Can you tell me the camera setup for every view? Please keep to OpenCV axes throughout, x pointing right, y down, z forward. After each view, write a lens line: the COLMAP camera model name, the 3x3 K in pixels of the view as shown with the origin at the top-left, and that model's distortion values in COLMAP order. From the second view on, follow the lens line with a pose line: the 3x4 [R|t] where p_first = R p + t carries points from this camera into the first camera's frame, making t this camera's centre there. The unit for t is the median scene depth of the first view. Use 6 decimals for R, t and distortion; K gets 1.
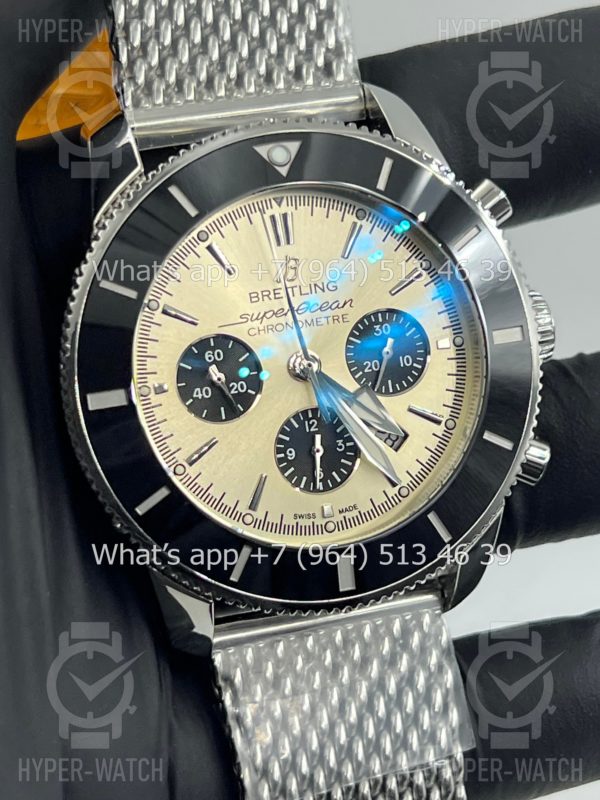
lens RADIAL K [[1777.9, 0, 297.0], [0, 1777.9, 398.9], [0, 0, 1]] dist [0.226612, 0.000000]
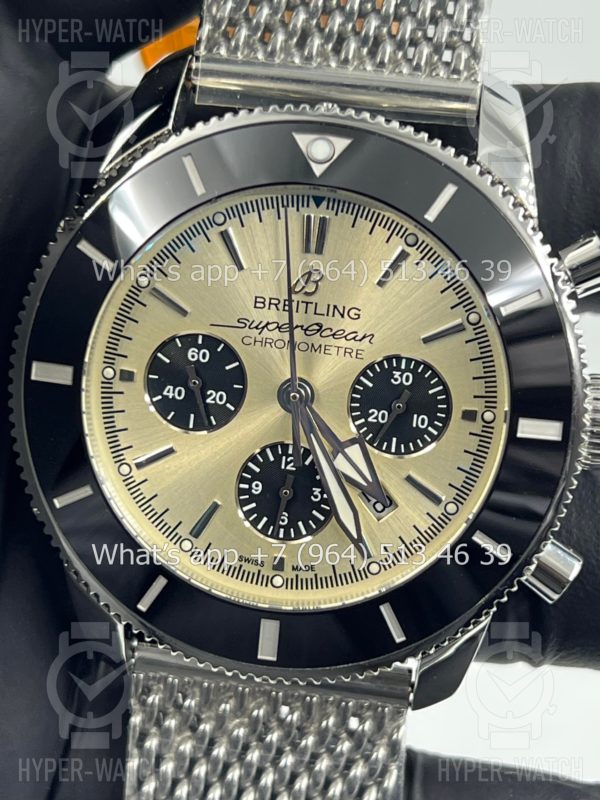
lens RADIAL K [[1777.9, 0, 304.5], [0, 1777.9, 394.3], [0, 0, 1]] dist [0.226612, 0.000000]
pose [[0.914176, 0.285918, -0.287286, 0.254095], [-0.259369, 0.957334, 0.127436, -0.129178], [0.311465, -0.041986, 0.949330, 0.186975]]
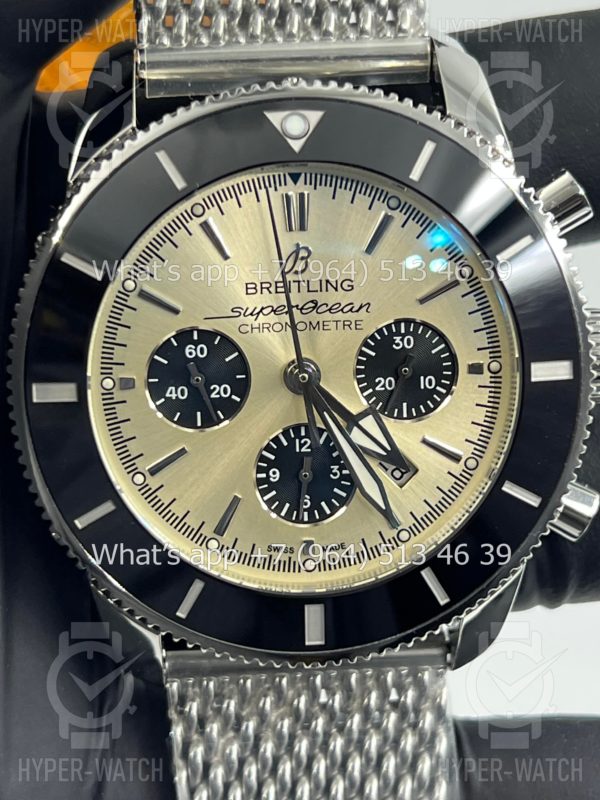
lens RADIAL K [[1777.9, 0, 293.4], [0, 1777.9, 385.1], [0, 0, 1]] dist [0.226612, 0.000000]
pose [[0.975740, 0.137341, -0.170497, 0.145270], [-0.119999, 0.986860, 0.108206, -0.105193], [0.183117, -0.085121, 0.979399, 0.169874]]
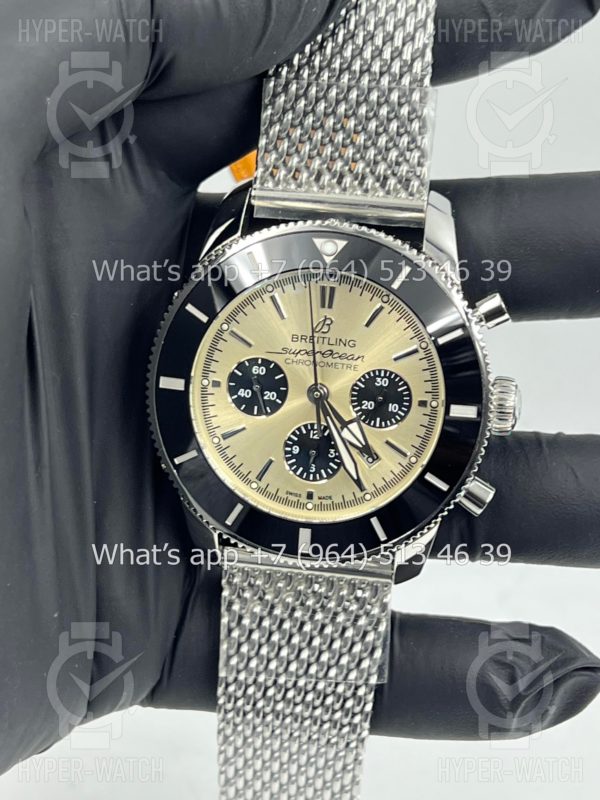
lens RADIAL K [[1777.9, 0, 301.0], [0, 1777.9, 404.0], [0, 0, 1]] dist [0.226612, 0.000000]
pose [[0.909562, 0.272312, -0.313916, 0.440094], [-0.234398, 0.959937, 0.153554, -0.225416], [0.343154, -0.066086, 0.936951, -0.336984]]
